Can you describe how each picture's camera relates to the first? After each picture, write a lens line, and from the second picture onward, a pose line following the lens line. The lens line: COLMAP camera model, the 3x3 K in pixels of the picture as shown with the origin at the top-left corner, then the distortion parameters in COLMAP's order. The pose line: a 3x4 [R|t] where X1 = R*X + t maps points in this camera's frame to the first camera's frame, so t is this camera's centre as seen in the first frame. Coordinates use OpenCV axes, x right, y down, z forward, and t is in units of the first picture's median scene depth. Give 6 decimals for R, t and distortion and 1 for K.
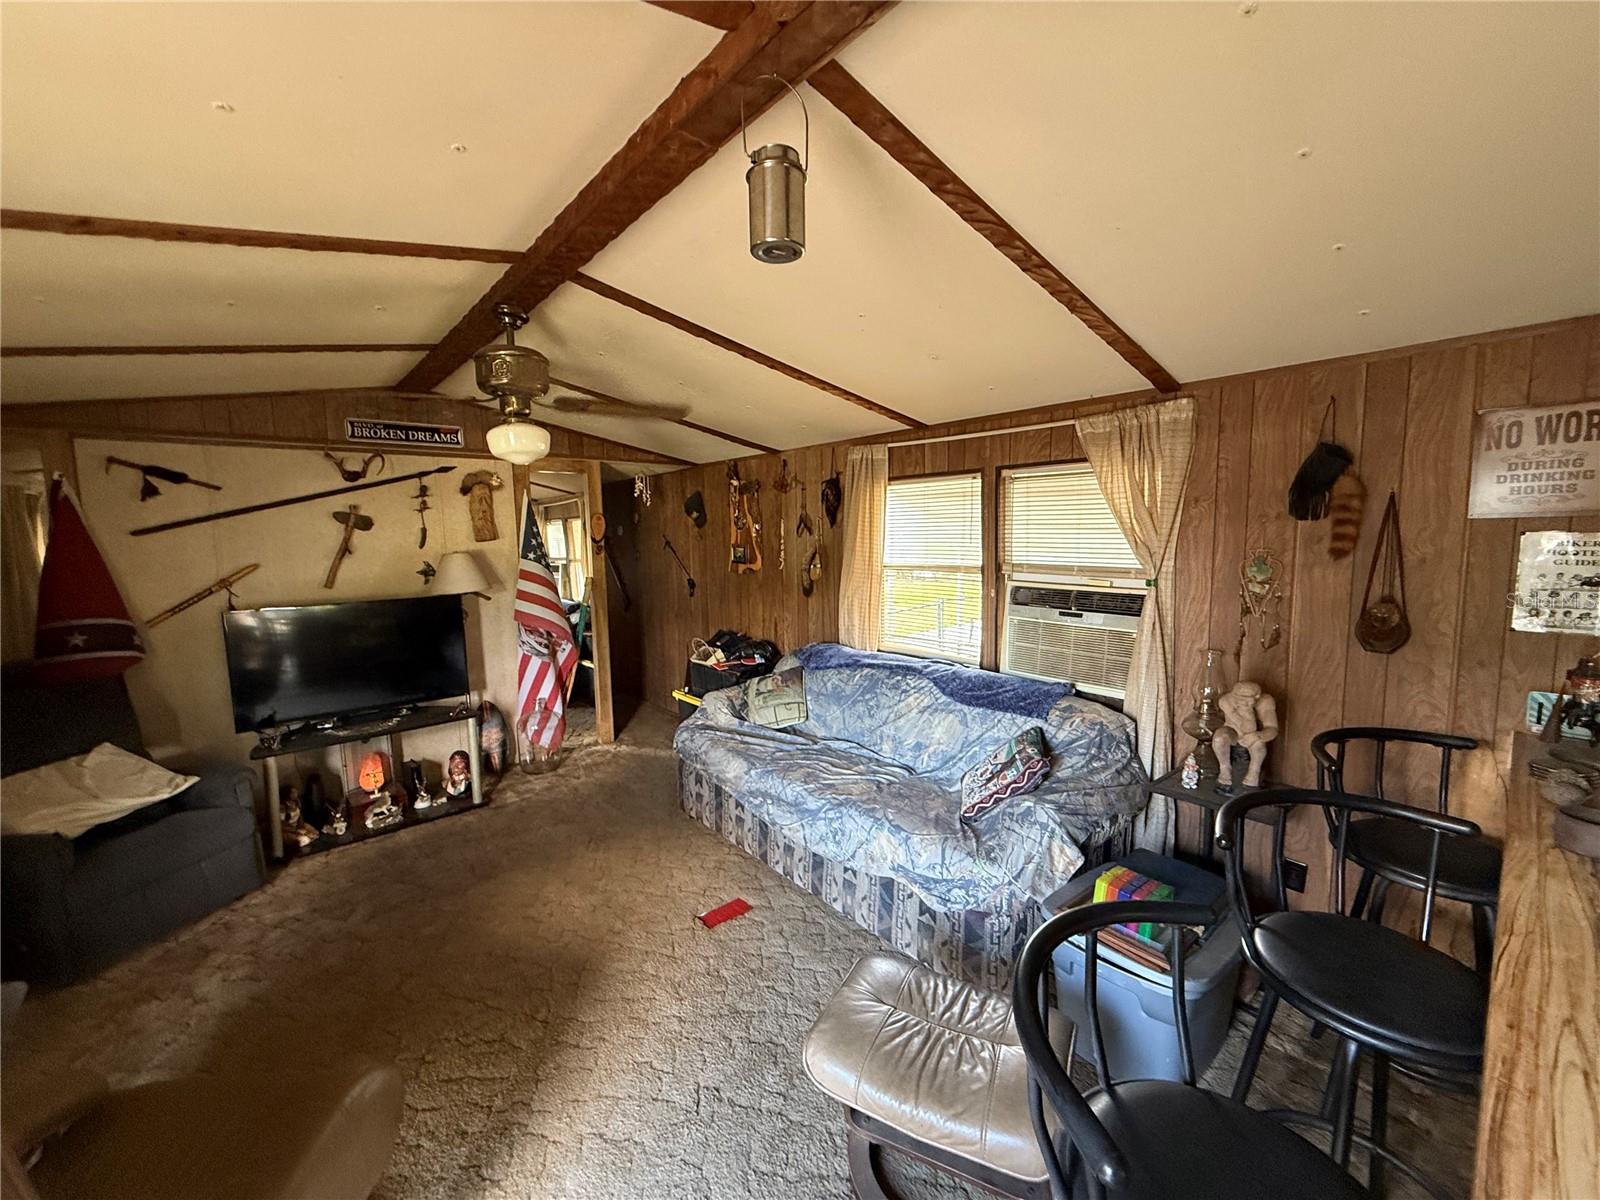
lens RADIAL K [[640.2, 0, 803.7], [0, 640.2, 600.5], [0, 0, 1]] dist [-0.000762, 0.000120]
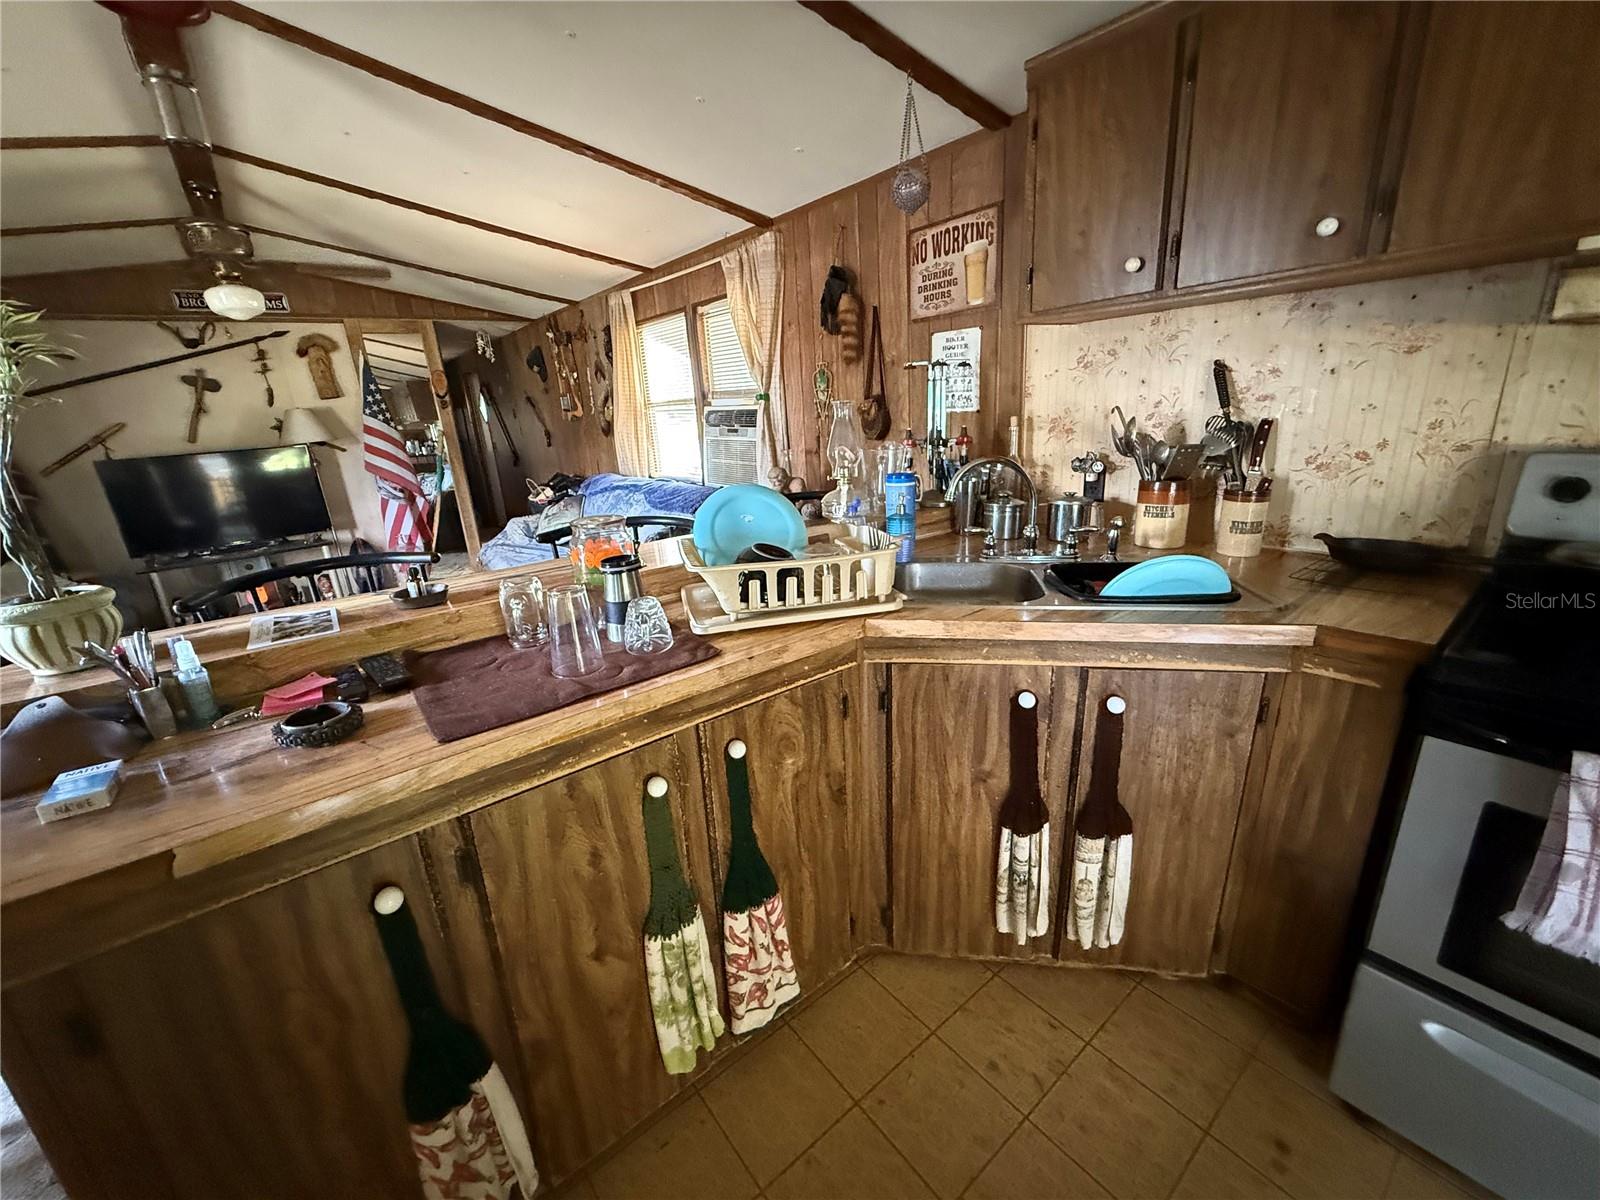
lens RADIAL K [[640.2, 0, 796.3], [0, 640.2, 601.1], [0, 0, 1]] dist [-0.000762, 0.000120]
pose [[0.998350, -0.029120, -0.049484, 0.441973], [0.038418, 0.979284, 0.198814, 0.076417], [0.042669, -0.200387, 0.978787, -0.187384]]
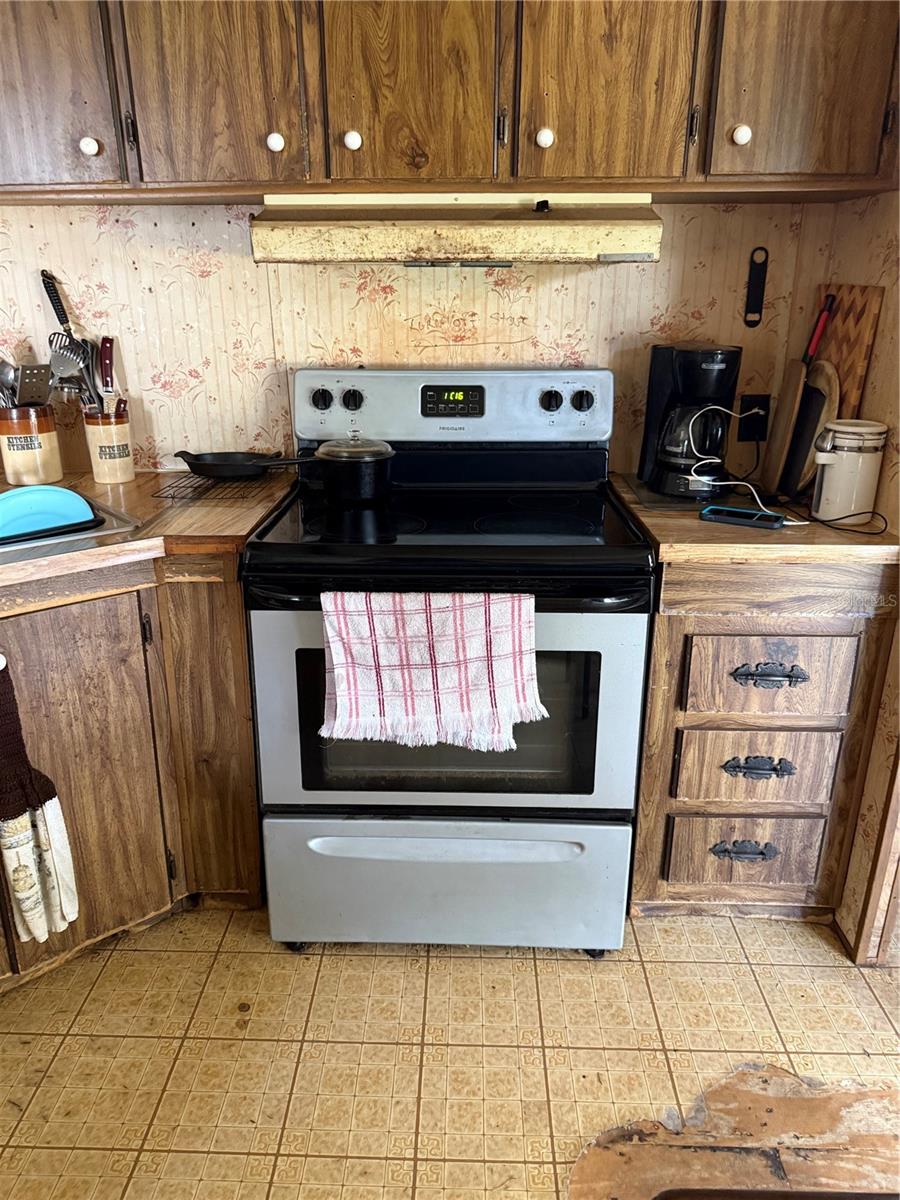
lens RADIAL K [[854.4, 0, 451.5], [0, 854.4, 602.7], [0, 0, 1]] dist [0.009435, -0.017701]
pose [[0.668250, -0.246014, 0.702082, 0.460902], [0.065009, 0.959439, 0.274318, 0.081650], [-0.741091, -0.137671, 0.657138, -0.276877]]
